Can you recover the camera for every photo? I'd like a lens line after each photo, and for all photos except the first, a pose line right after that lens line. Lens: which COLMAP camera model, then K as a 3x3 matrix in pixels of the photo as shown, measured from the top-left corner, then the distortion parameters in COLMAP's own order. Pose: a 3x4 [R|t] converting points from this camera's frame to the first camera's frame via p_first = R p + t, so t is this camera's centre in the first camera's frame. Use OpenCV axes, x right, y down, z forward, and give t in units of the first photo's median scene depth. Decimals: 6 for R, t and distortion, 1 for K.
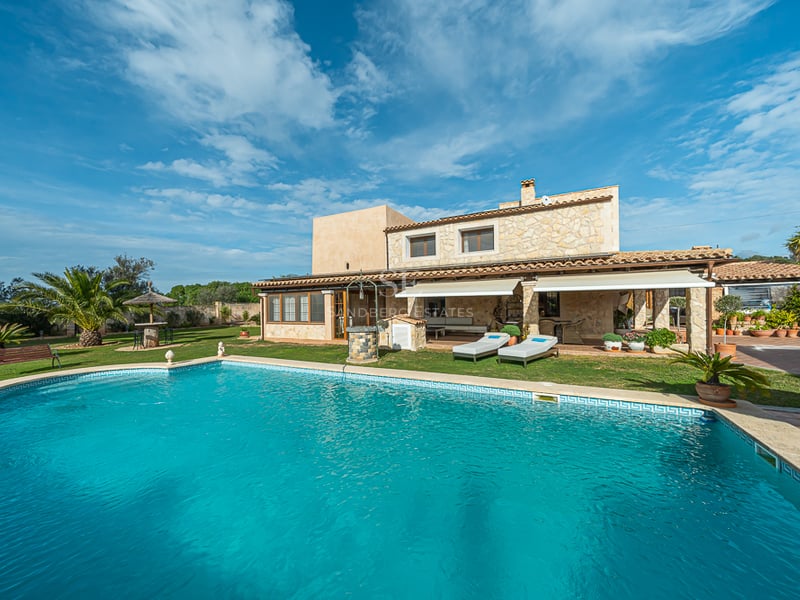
lens RADIAL K [[324.1, 0, 396.7], [0, 324.1, 300.7], [0, 0, 1]] dist [0.001778, -0.000873]
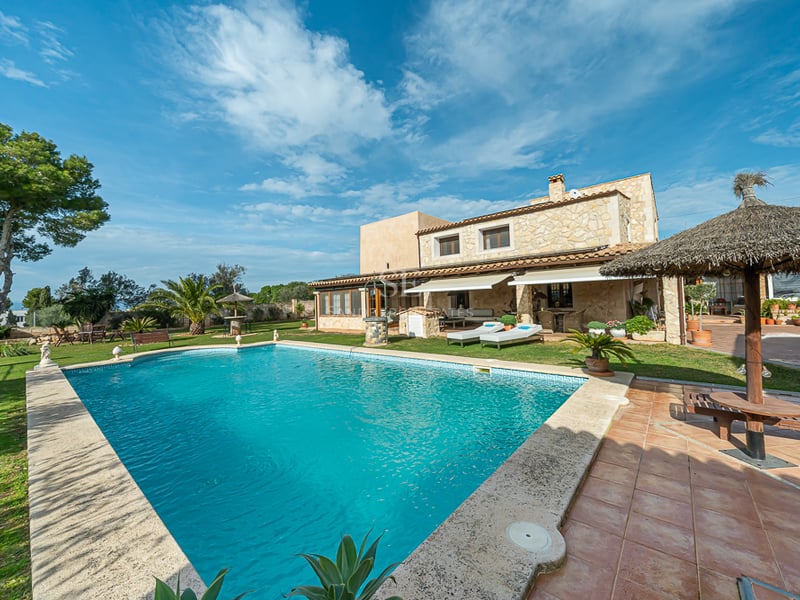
lens RADIAL K [[324.1, 0, 403.4], [0, 324.1, 286.9], [0, 0, 1]] dist [0.001778, -0.000873]
pose [[0.977159, -0.026980, -0.210791, 0.088214], [0.021395, 0.999358, -0.028734, 0.000795], [0.211431, 0.023568, 0.977109, -0.064034]]
